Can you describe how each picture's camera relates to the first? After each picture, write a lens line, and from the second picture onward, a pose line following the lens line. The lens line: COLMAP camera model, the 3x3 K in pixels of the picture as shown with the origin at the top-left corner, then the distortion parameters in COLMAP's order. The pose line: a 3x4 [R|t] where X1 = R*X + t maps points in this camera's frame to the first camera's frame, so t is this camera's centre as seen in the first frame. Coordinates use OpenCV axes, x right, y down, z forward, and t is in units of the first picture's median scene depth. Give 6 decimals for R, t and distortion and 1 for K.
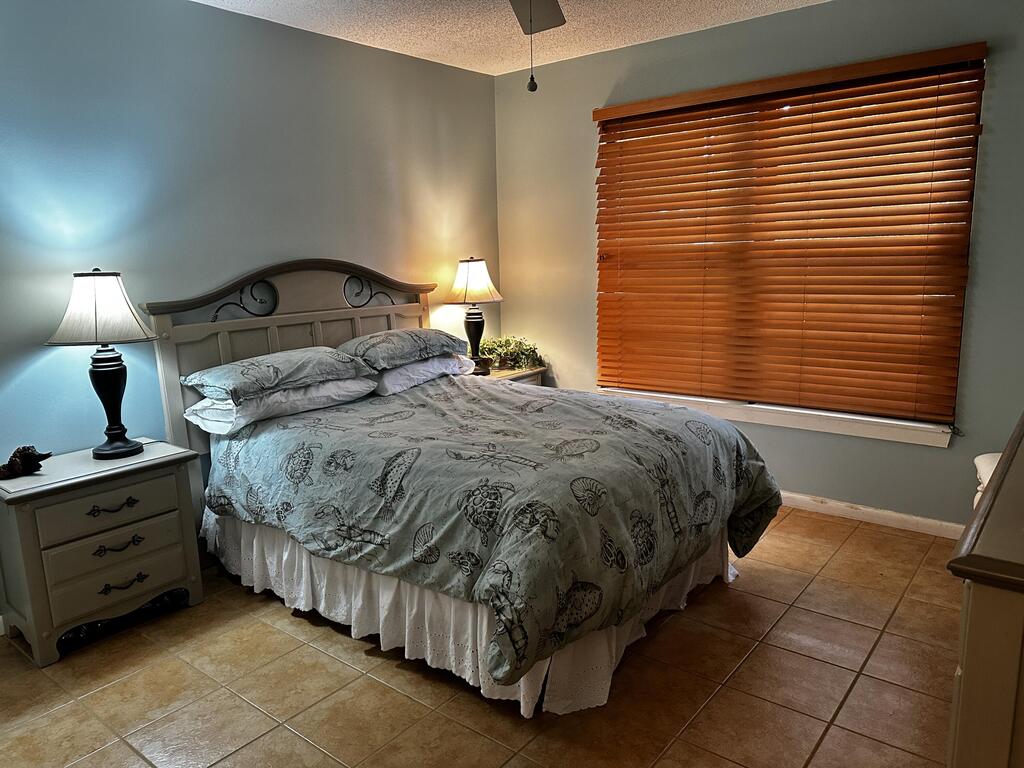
lens RADIAL K [[723.6, 0, 499.5], [0, 723.6, 387.8], [0, 0, 1]] dist [0.022564, -0.048903]
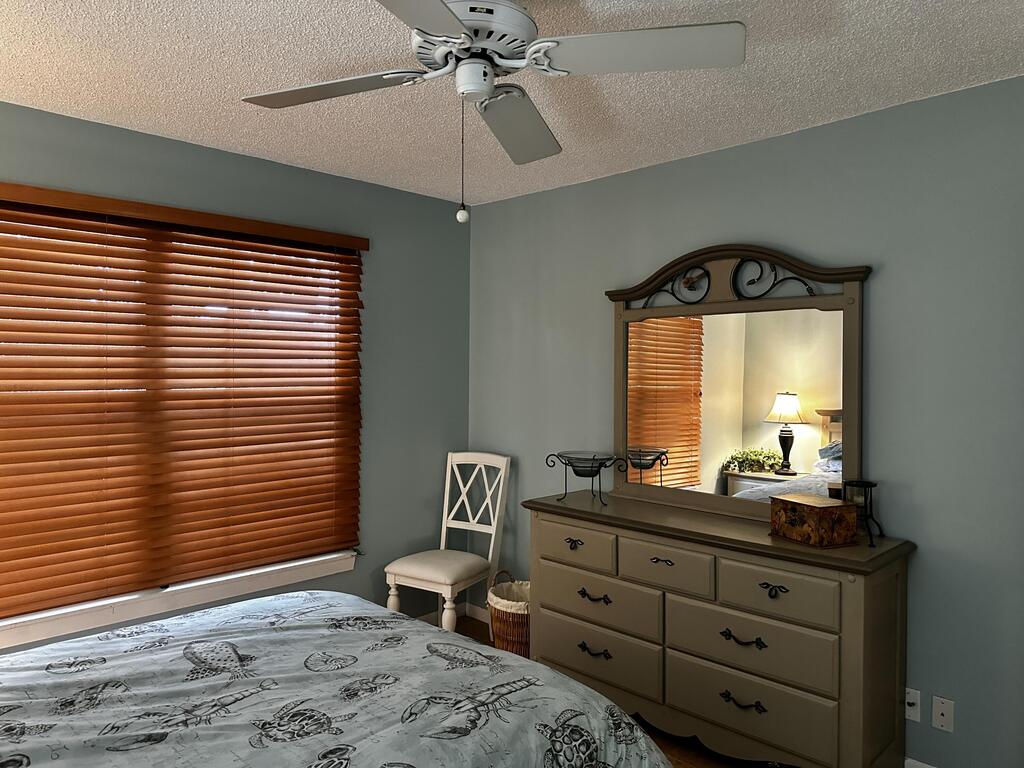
lens RADIAL K [[718.5, 0, 512.0], [0, 718.5, 384.0], [0, 0, 1]] dist [0.028537, -0.041187]
pose [[0.084115, 0.010578, 0.996400, -0.542569], [0.177869, 0.983725, -0.025459, -0.143350], [-0.980453, 0.179370, 0.080864, 0.663886]]
